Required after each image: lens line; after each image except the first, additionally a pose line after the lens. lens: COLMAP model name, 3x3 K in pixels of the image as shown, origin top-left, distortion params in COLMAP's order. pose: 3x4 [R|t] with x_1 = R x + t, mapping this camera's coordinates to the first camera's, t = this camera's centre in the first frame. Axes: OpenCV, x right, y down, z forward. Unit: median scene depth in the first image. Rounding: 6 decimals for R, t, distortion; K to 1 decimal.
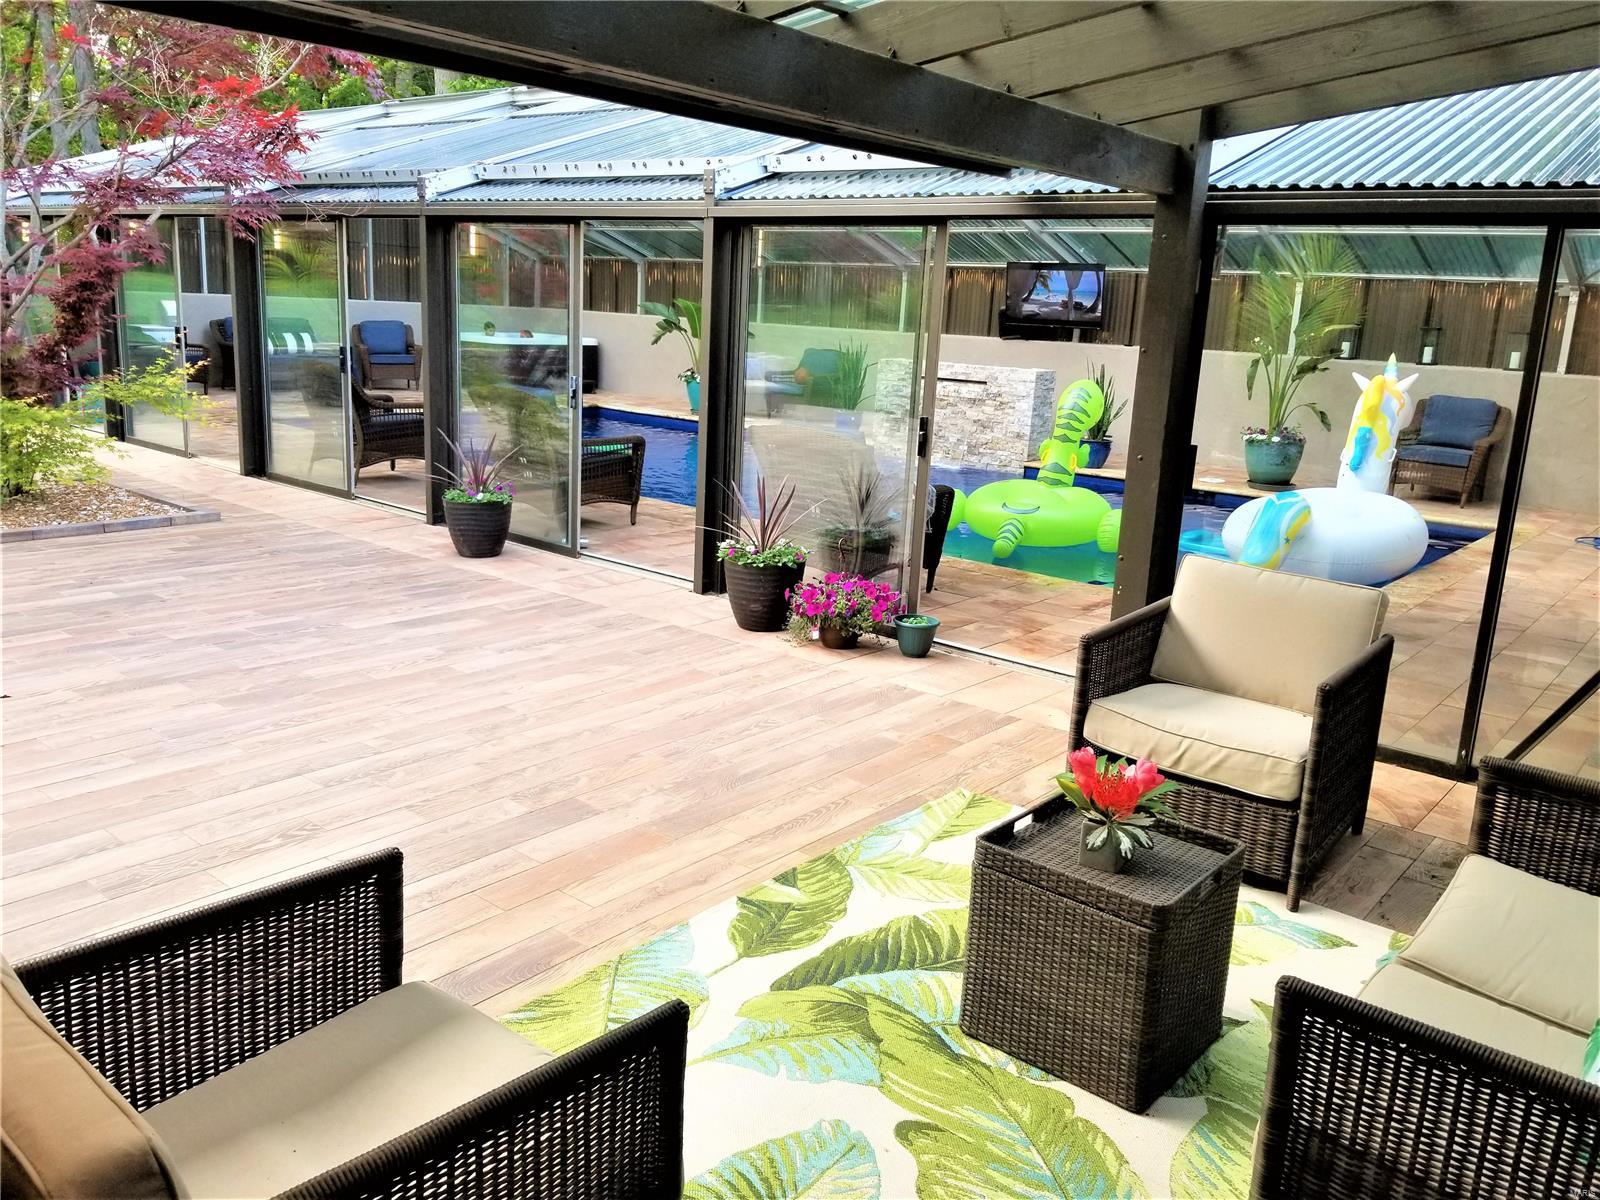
lens RADIAL K [[1283.8, 0, 753.0], [0, 1283.8, 603.2], [0, 0, 1]] dist [0.115492, 0.001204]
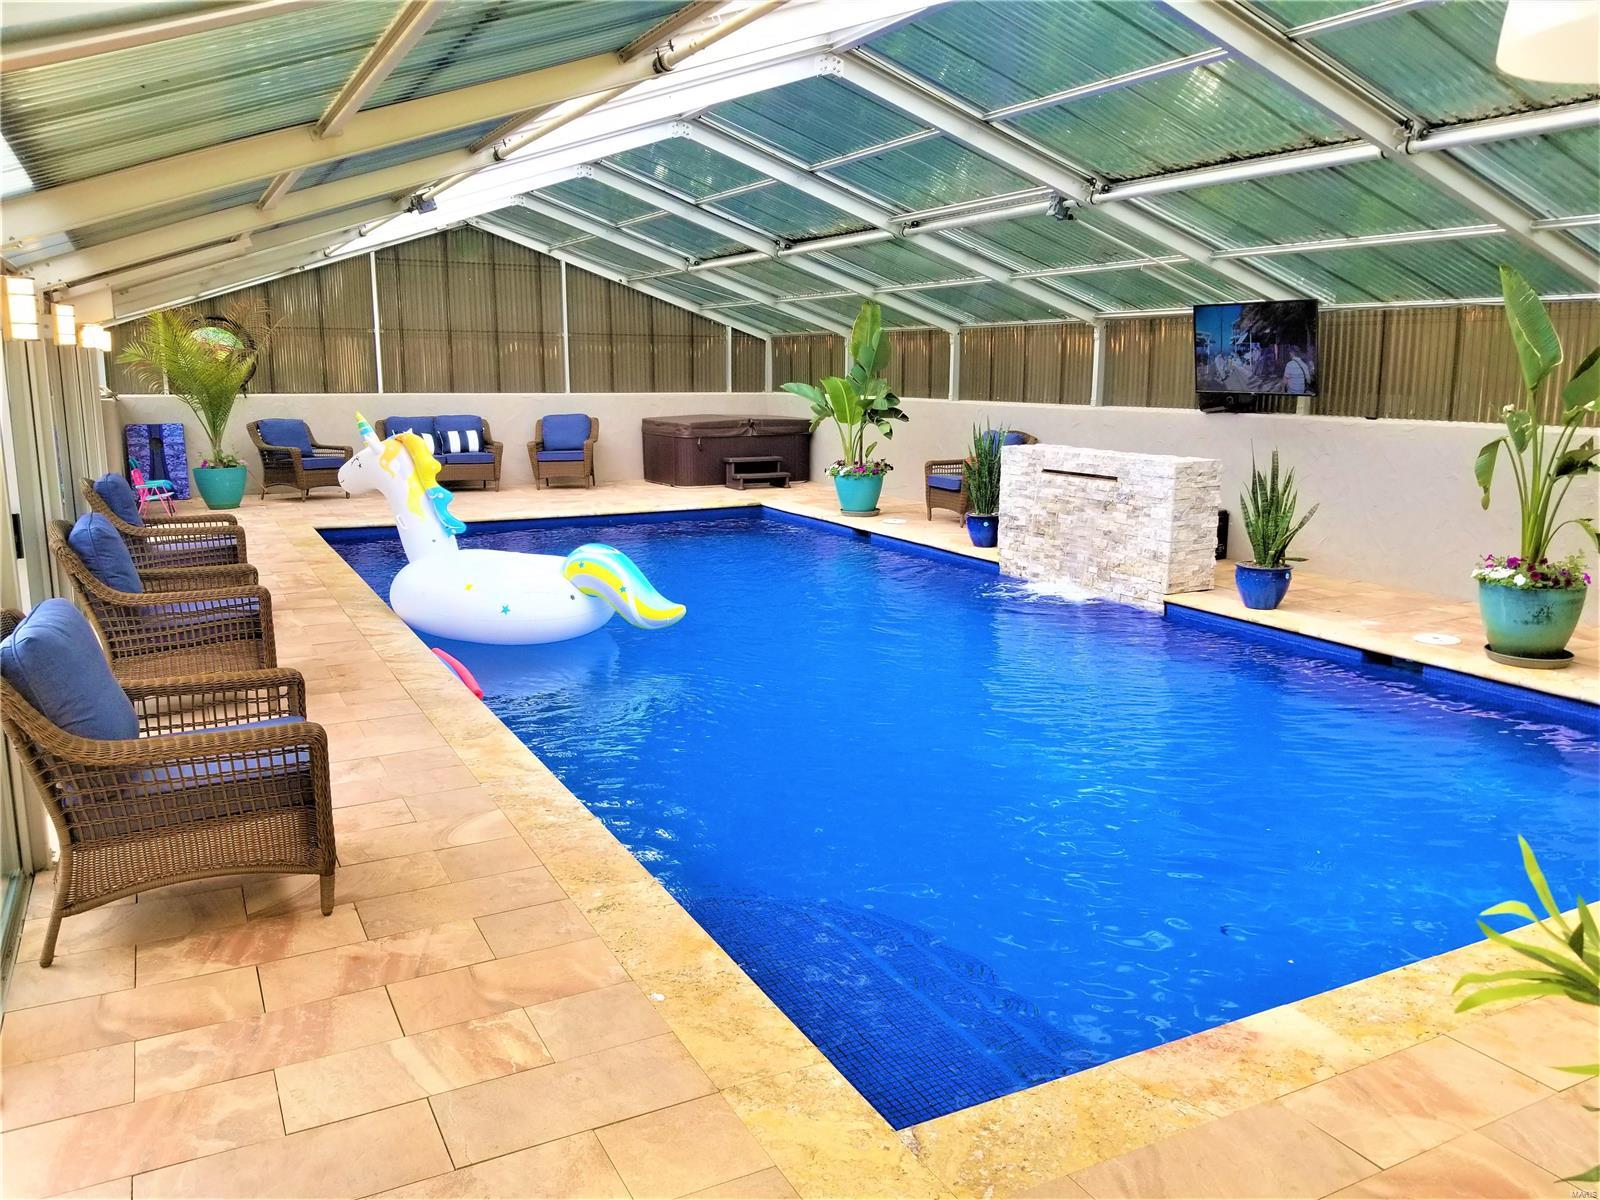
lens RADIAL K [[1249.6, 0, 800.0], [0, 1249.6, 600.0], [0, 0, 1]] dist [0.003292, 0.001297]
pose [[0.924534, 0.023258, -0.380389, 0.596117], [-0.042647, 0.998181, -0.042621, -0.149220], [0.378706, 0.055627, 0.923844, 0.687703]]
